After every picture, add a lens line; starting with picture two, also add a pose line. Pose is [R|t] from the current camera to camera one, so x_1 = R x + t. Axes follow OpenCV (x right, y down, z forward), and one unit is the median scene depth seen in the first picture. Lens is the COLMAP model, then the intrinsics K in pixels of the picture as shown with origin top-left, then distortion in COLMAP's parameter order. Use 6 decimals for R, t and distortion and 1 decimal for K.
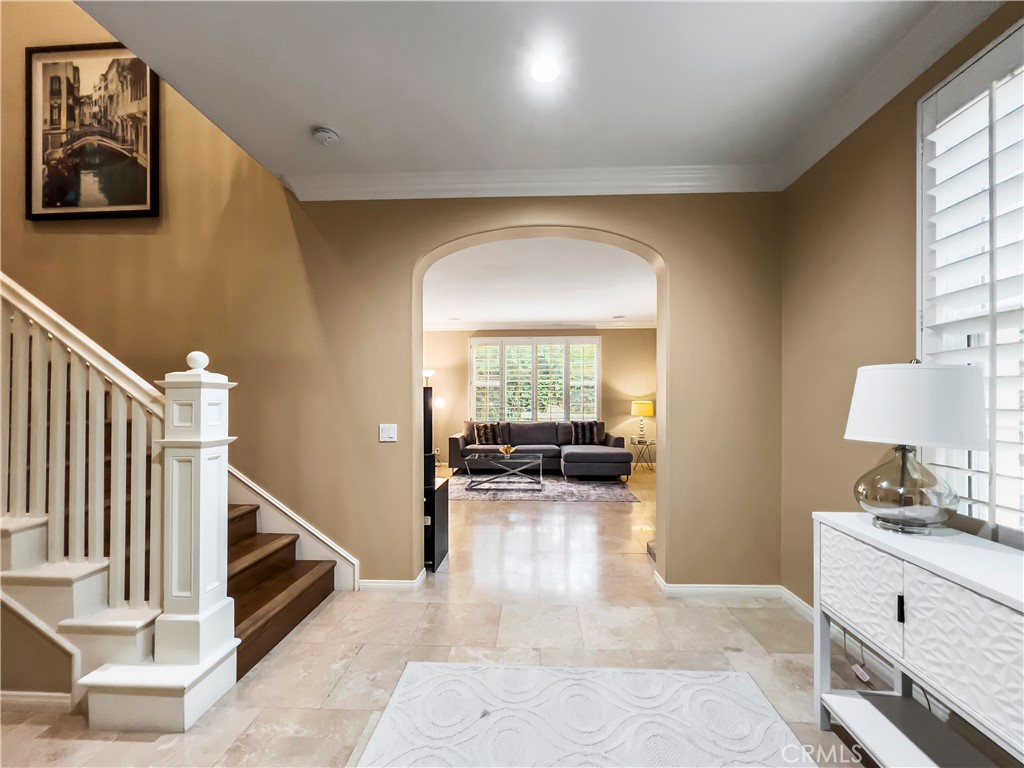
lens RADIAL K [[414.5, 0, 511.2], [0, 414.5, 377.4], [0, 0, 1]] dist [-0.001028, -0.000092]
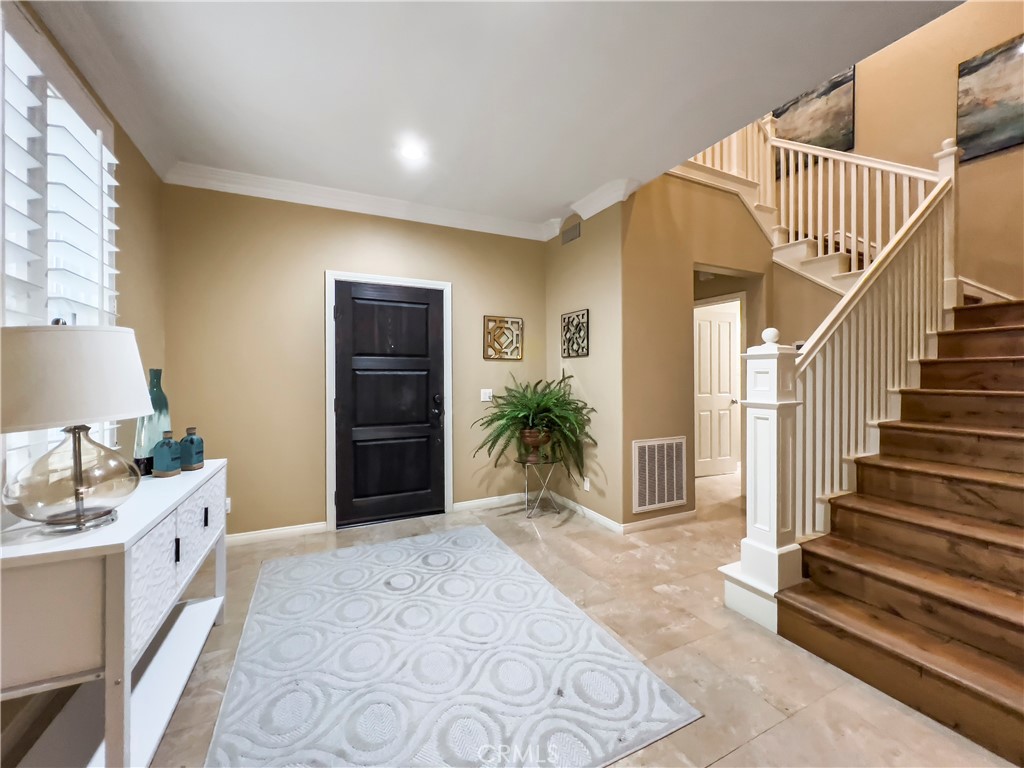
lens RADIAL K [[414.5, 0, 511.2], [0, 414.5, 377.4], [0, 0, 1]] dist [-0.001028, -0.000092]
pose [[-0.872592, 0.008750, -0.488371, 0.488666], [0.033582, 0.998548, -0.042112, 0.114139], [0.487293, -0.053147, -0.871620, 1.791532]]
